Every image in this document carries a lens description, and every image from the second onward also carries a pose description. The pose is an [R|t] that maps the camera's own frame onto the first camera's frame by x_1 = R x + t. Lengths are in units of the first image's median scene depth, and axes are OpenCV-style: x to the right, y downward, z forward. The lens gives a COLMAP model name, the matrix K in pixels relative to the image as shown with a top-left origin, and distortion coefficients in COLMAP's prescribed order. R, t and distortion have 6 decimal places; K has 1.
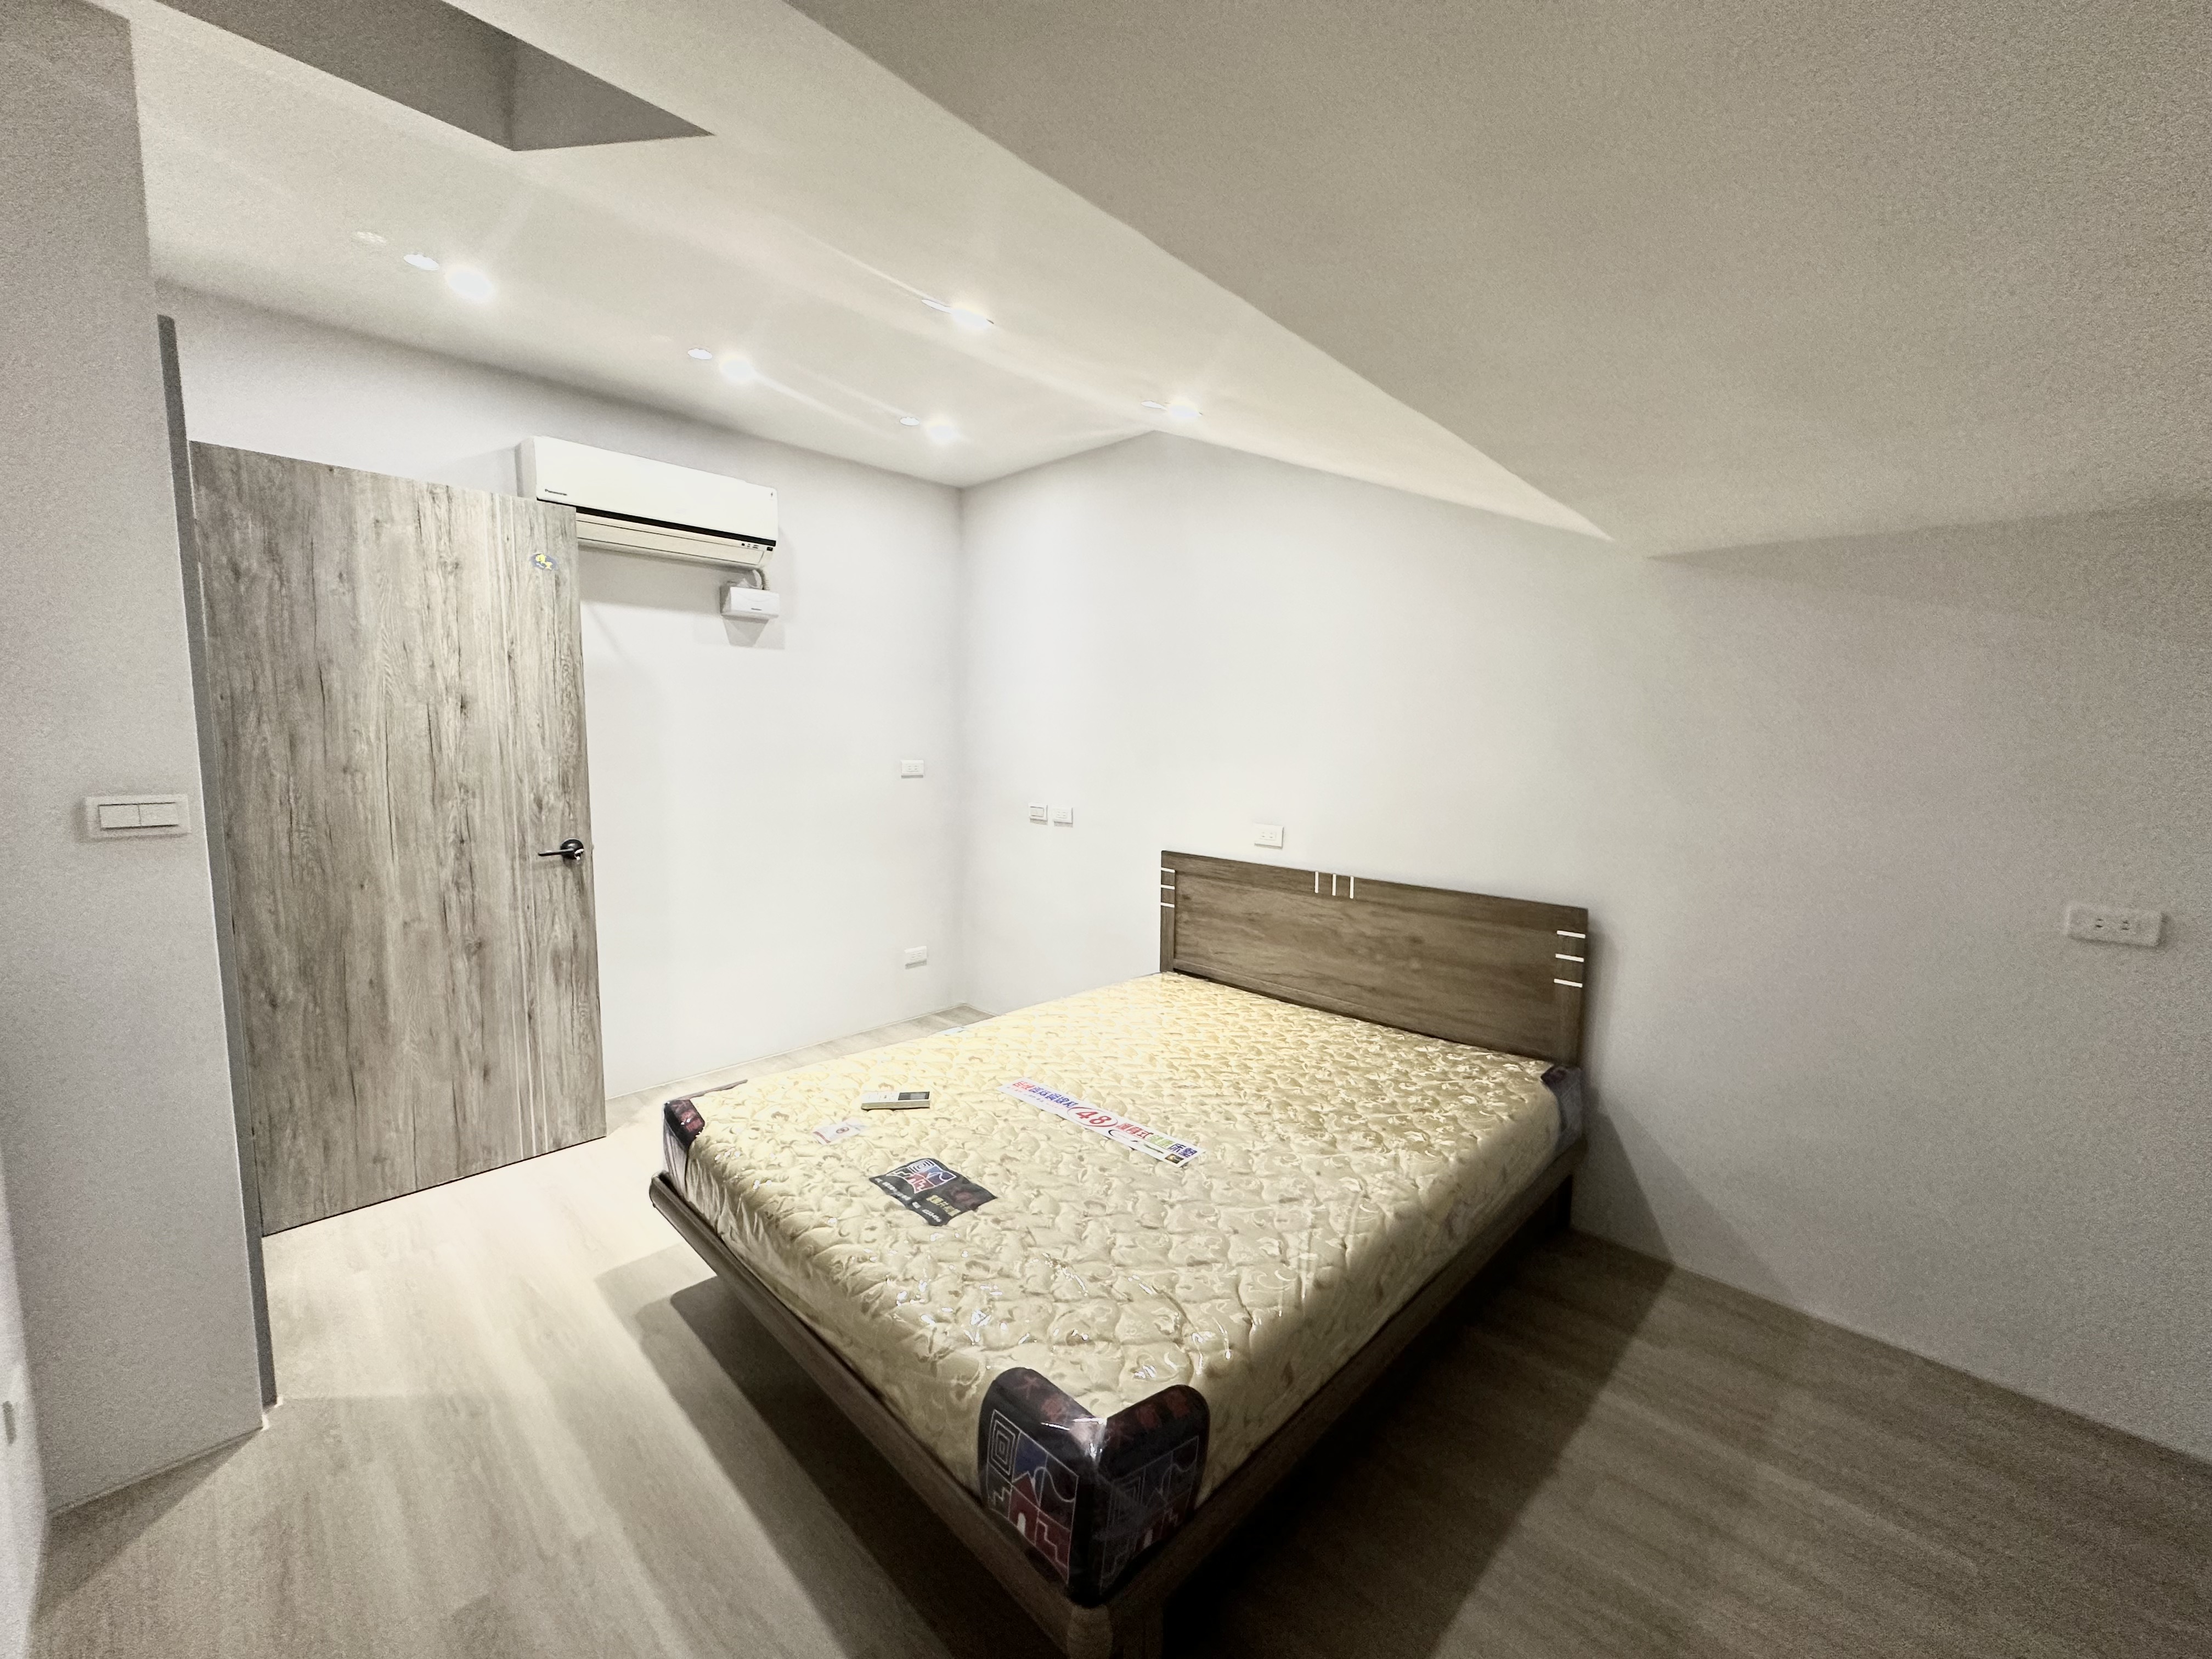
lens RADIAL K [[879.6, 0, 1114.5], [0, 879.6, 823.2], [0, 0, 1]] dist [-0.002759, -0.000008]
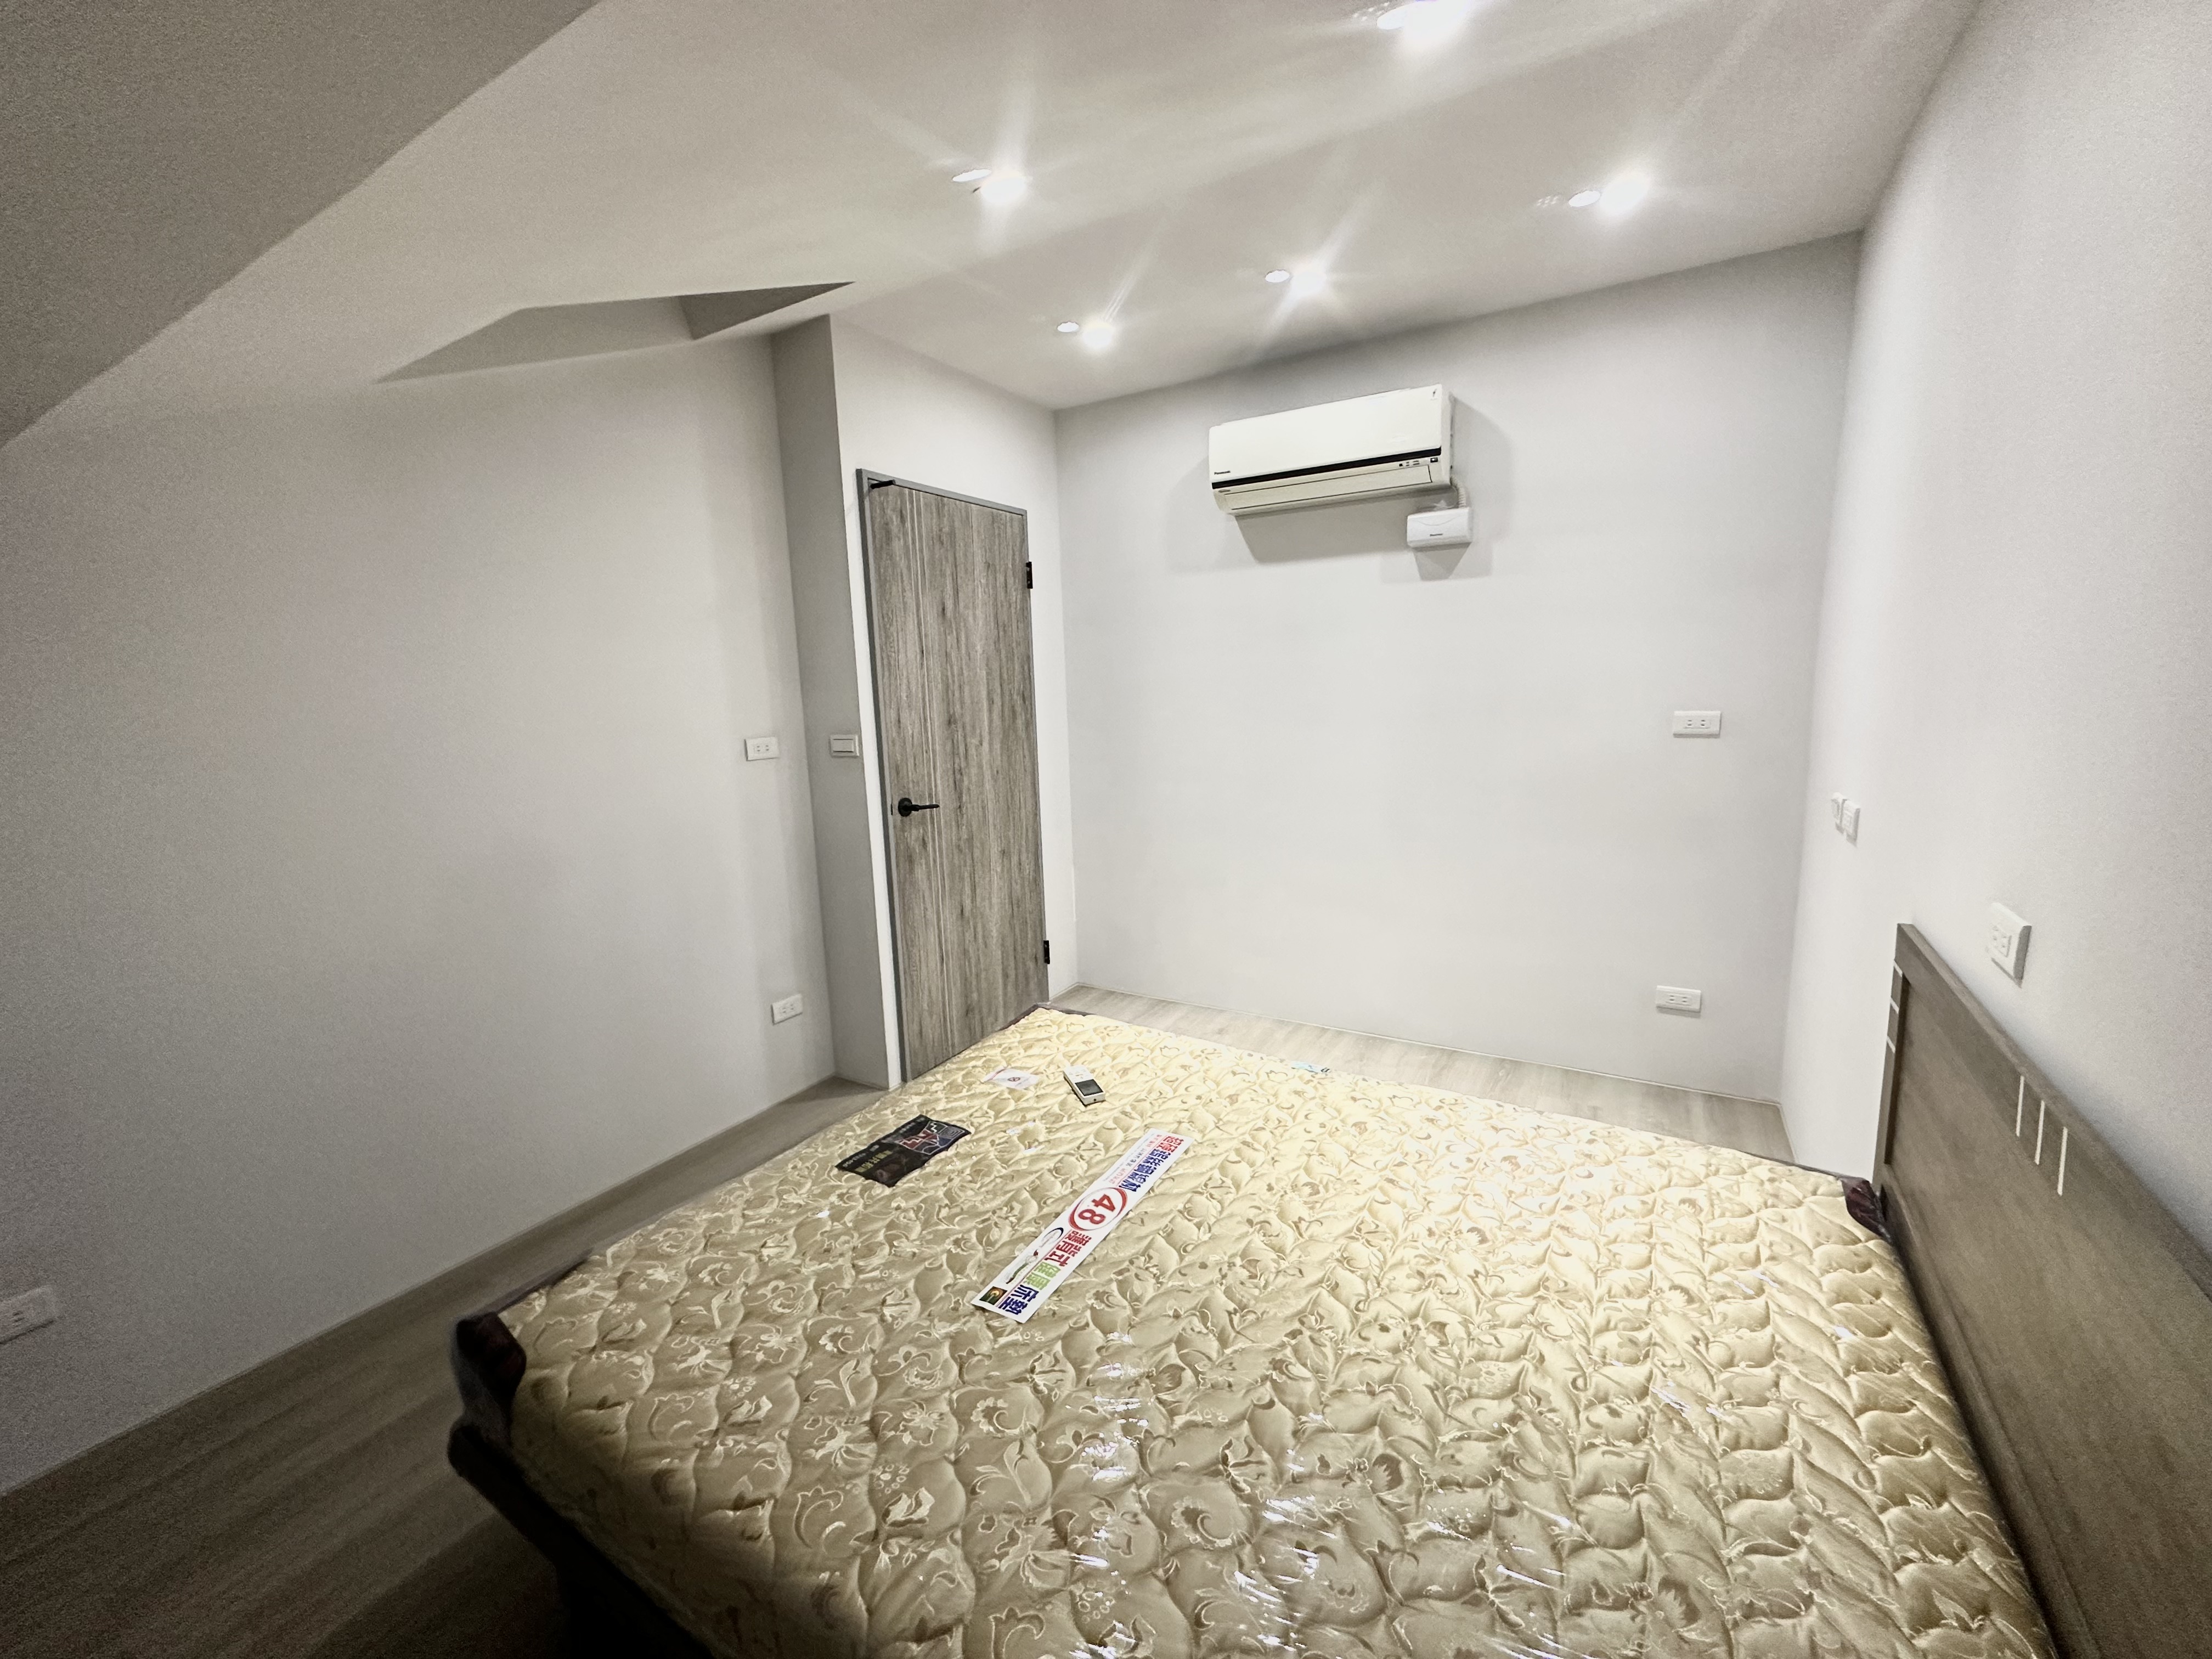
lens RADIAL K [[879.6, 0, 1090.1], [0, 879.6, 822.6], [0, 0, 1]] dist [-0.002759, -0.000008]
pose [[0.204181, 0.132910, -0.969869, 0.526213], [-0.061451, 0.990527, 0.122804, -0.065571], [0.977002, 0.034525, 0.210414, 0.664646]]
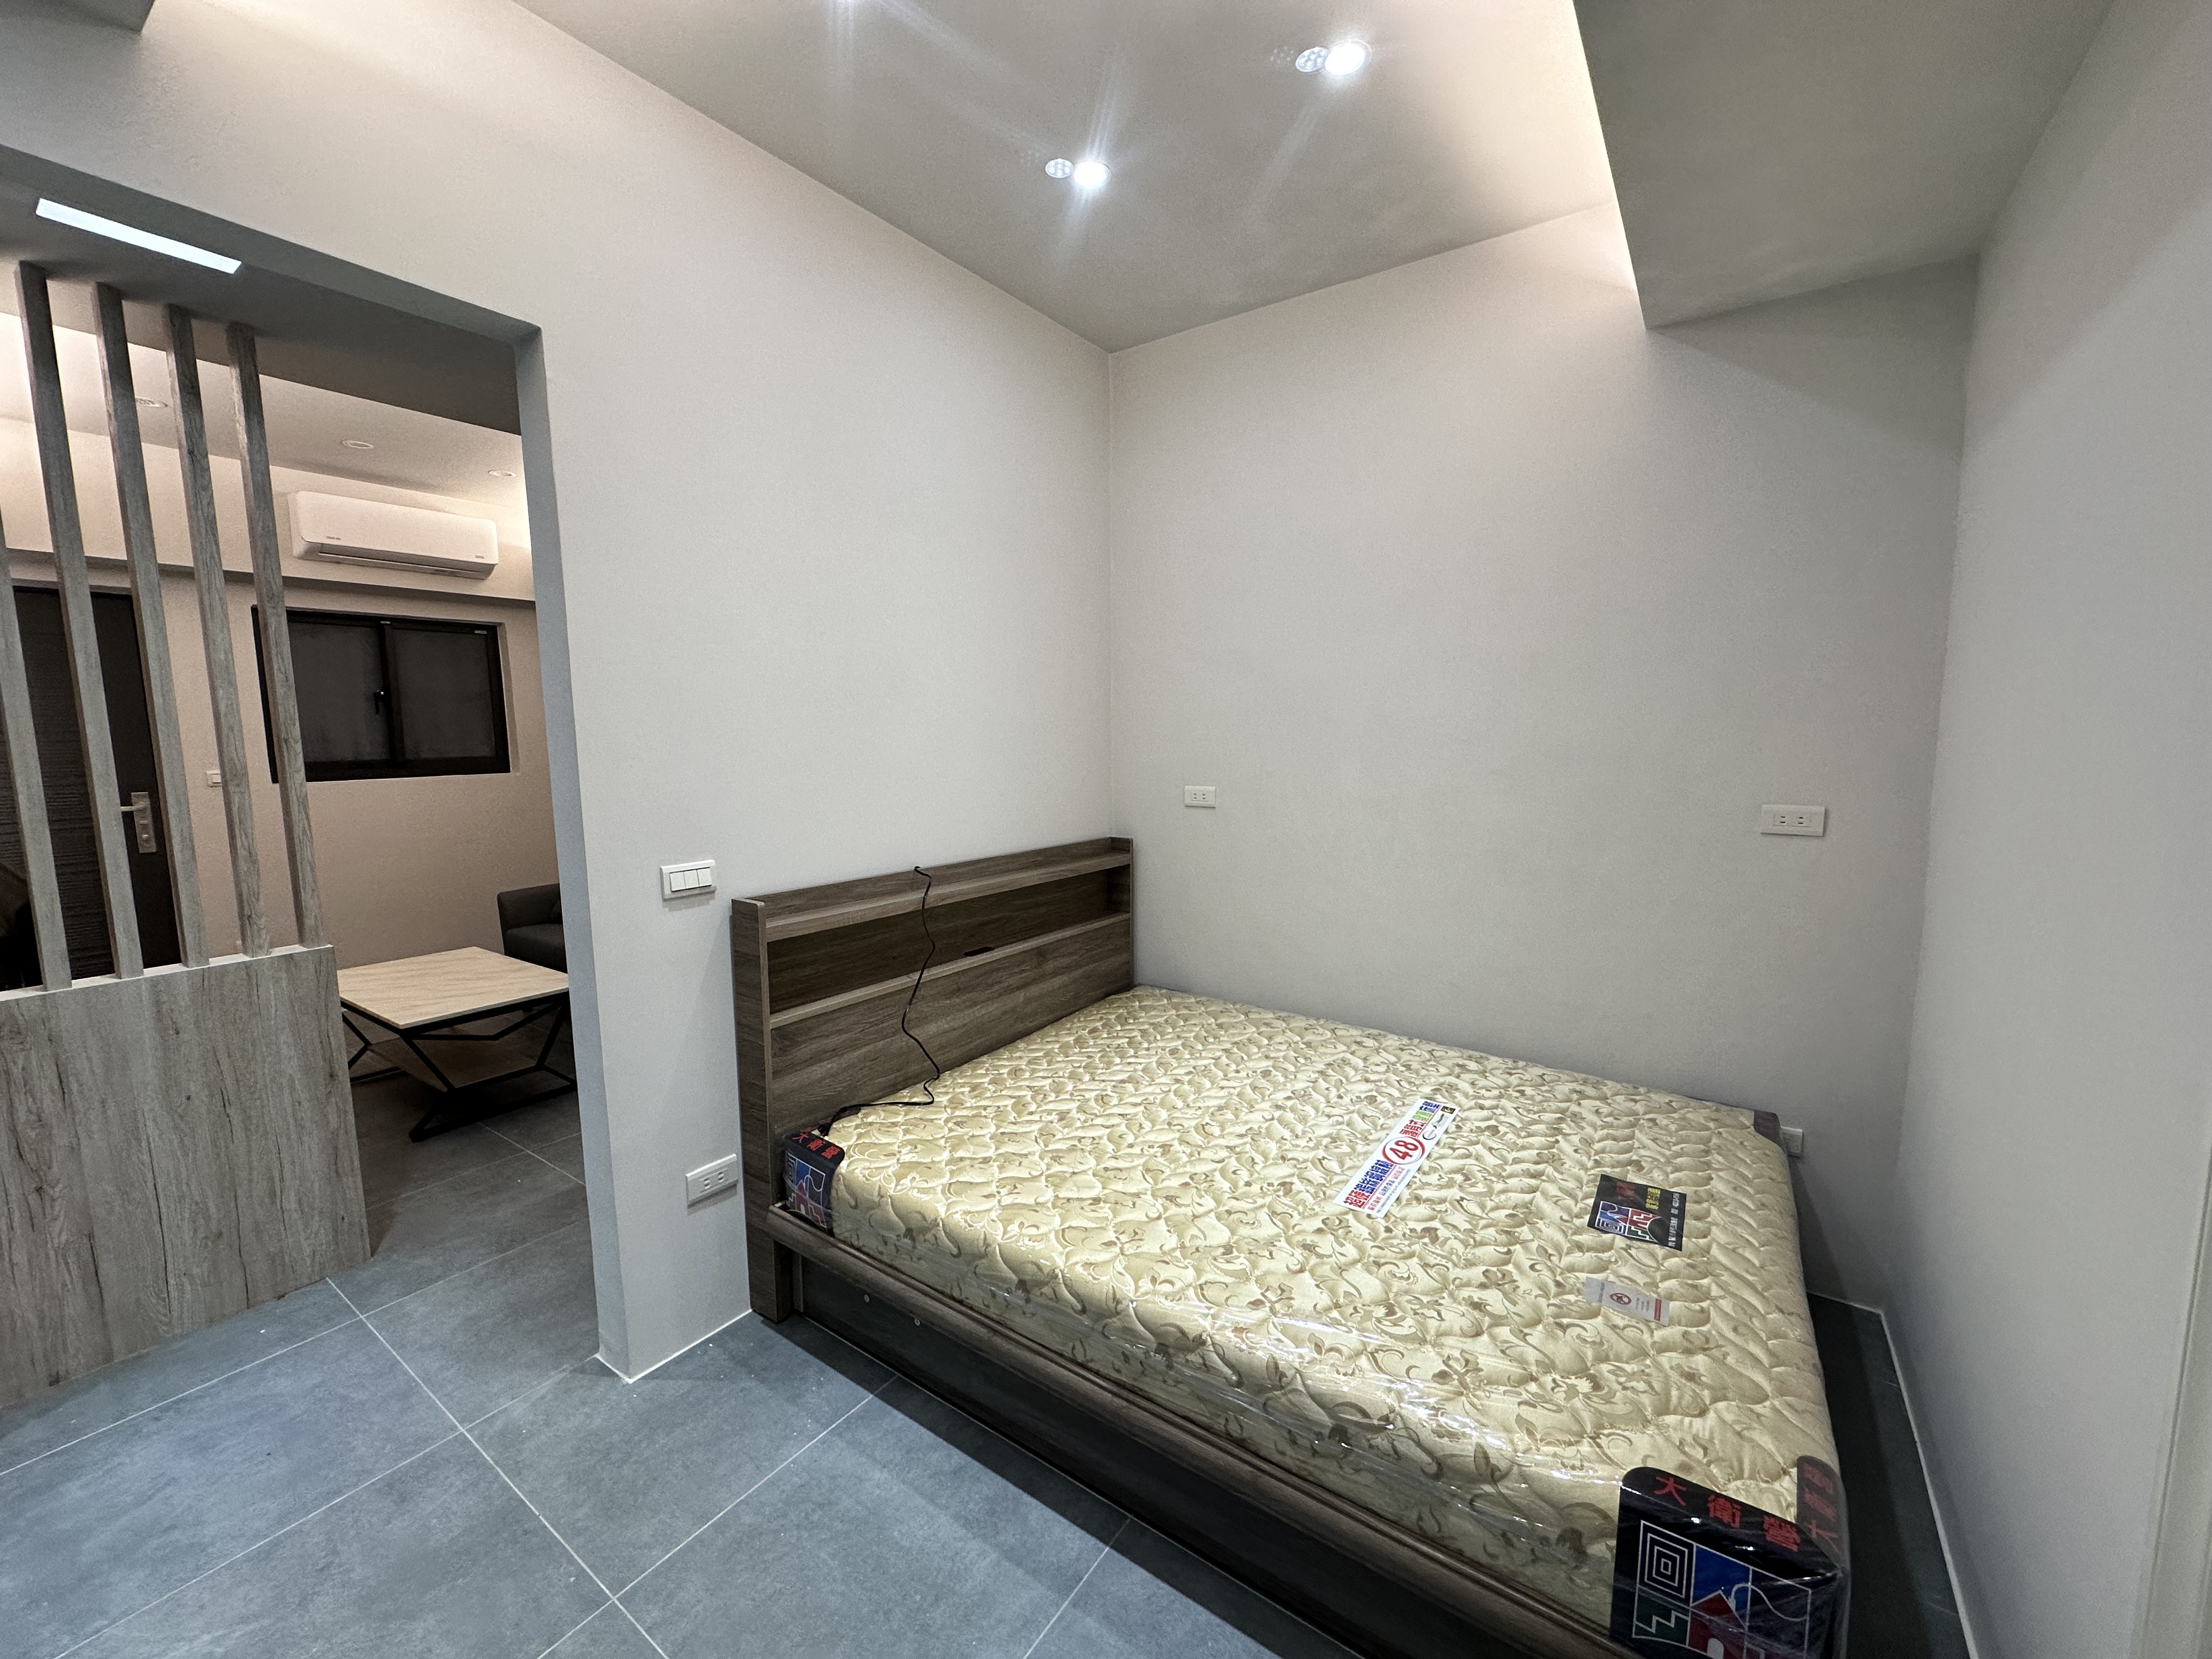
lens RADIAL K [[879.6, 0, 1105.3], [0, 879.6, 835.8], [0, 0, 1]] dist [-0.002759, -0.000008]
pose [[-0.142771, -0.131494, 0.980982, -0.662941], [0.108955, 0.983024, 0.147624, -0.129158], [-0.983740, 0.127959, -0.126020, 1.108149]]
